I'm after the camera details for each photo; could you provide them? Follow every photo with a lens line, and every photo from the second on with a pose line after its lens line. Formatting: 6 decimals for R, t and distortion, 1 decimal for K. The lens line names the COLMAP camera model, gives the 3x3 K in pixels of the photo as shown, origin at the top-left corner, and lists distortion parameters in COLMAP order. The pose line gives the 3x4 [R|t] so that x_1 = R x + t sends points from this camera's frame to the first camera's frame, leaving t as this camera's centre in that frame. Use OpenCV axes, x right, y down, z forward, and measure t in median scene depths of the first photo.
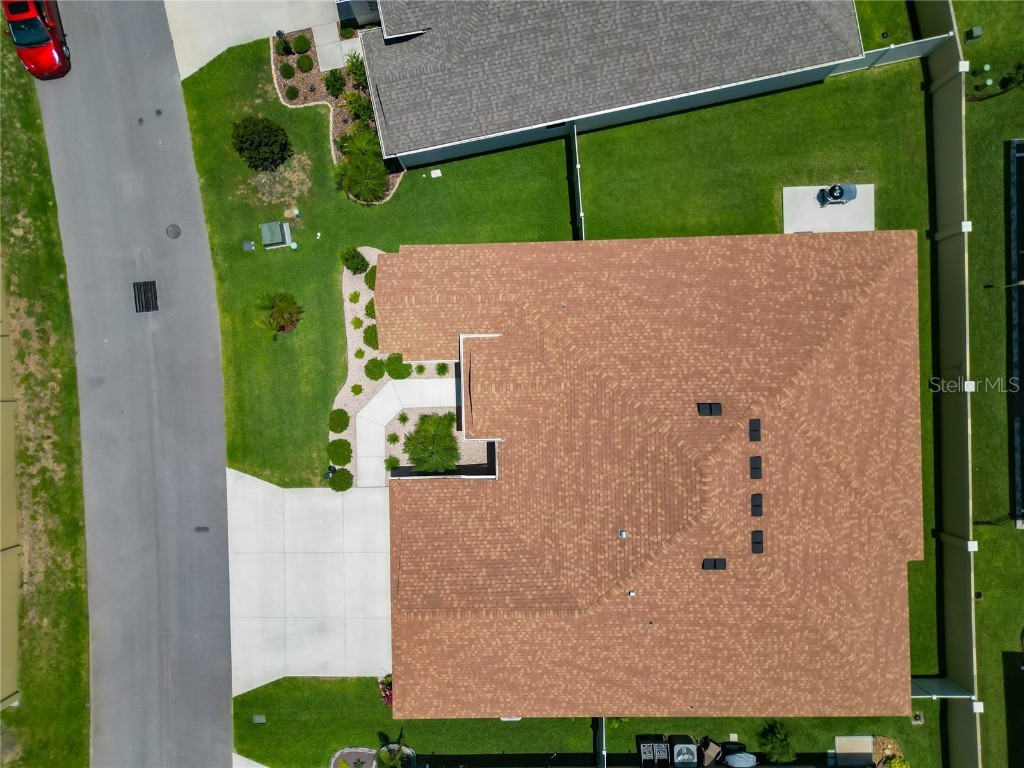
lens RADIAL K [[723.3, 0, 500.3], [0, 723.3, 384.6], [0, 0, 1]] dist [0.077477, -0.076382]
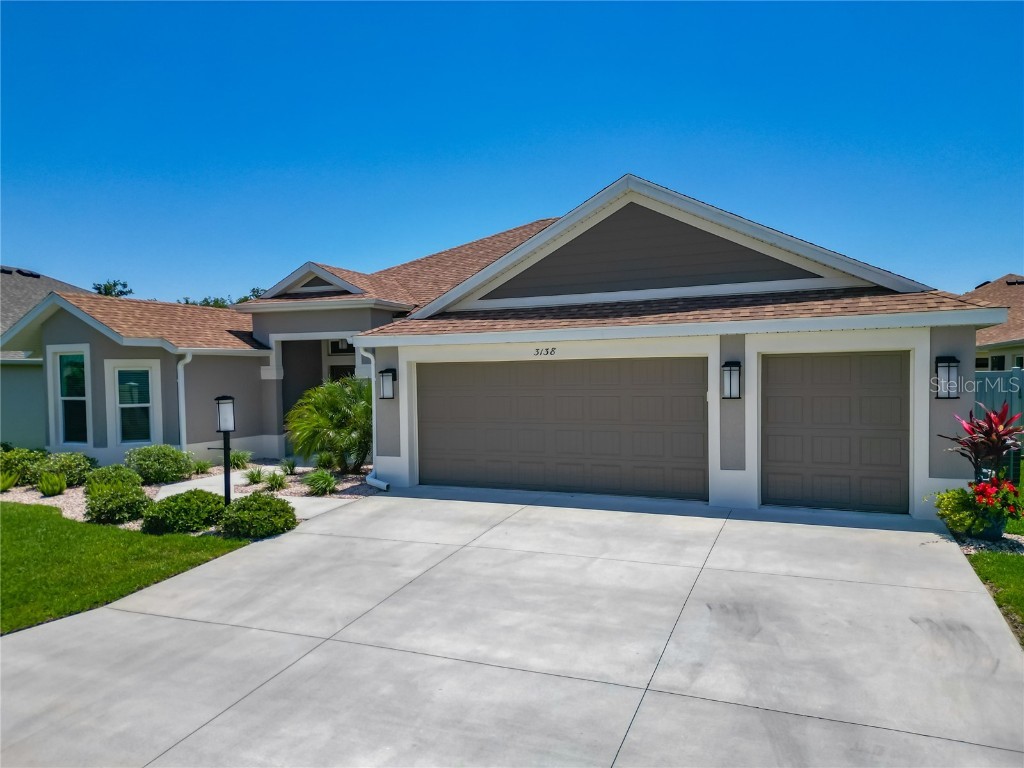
lens RADIAL K [[716.3, 0, 512.5], [0, 716.3, 394.8], [0, 0, 1]] dist [0.020526, -0.001986]
pose [[0.411202, -0.014555, 0.911428, -0.456272], [0.911430, -0.009293, -0.411351, 0.360463], [0.014457, 0.999851, 0.009444, 0.939642]]
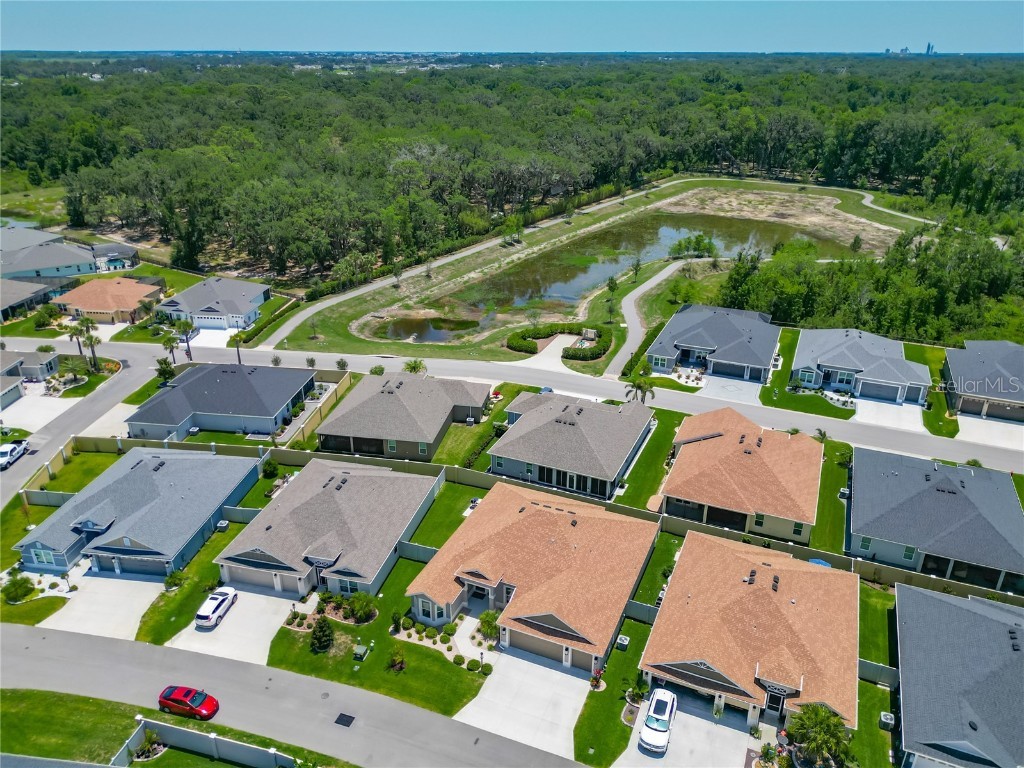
lens RADIAL K [[742.4, 0, 506.2], [0, 742.4, 385.4], [0, 0, 1]] dist [0.054055, -0.078676]
pose [[0.423821, -0.344594, 0.837634, -1.587417], [0.905679, 0.172486, -0.387291, 0.810001], [-0.011022, 0.922770, 0.385194, -0.452227]]
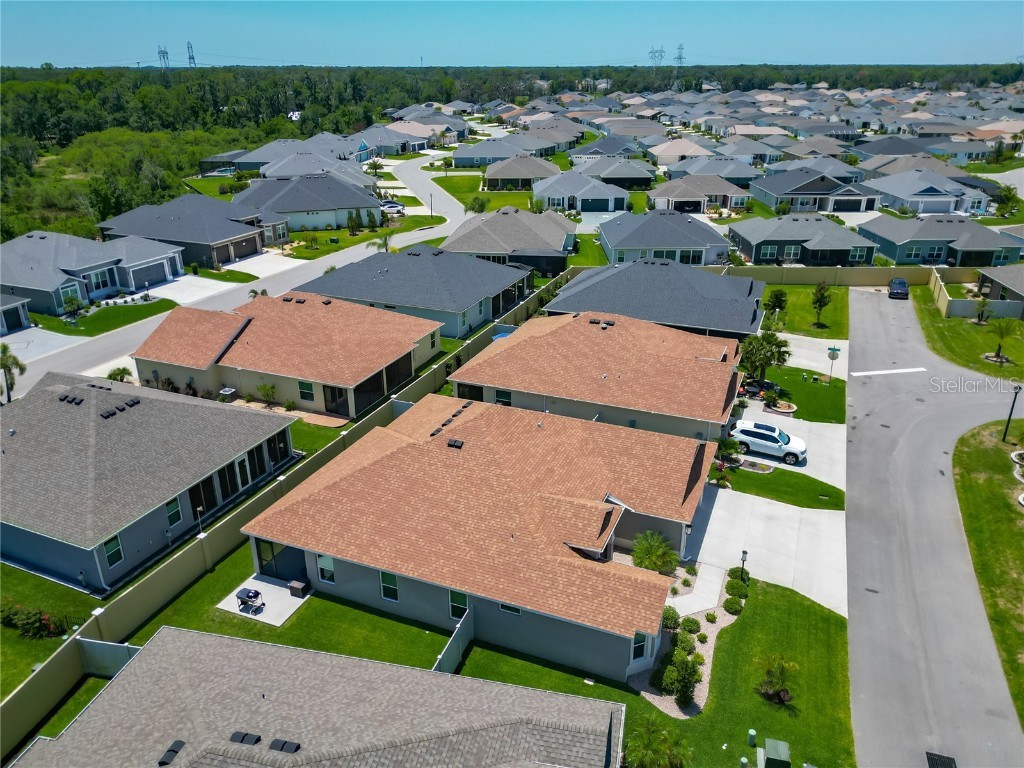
lens RADIAL K [[751.2, 0, 506.0], [0, 751.2, 386.1], [0, 0, 1]] dist [0.058120, -0.088892]
pose [[-0.912607, -0.128861, 0.387998, -0.309770], [0.407622, -0.359912, 0.839231, -0.932512], [0.031501, 0.924045, 0.380985, 0.239839]]
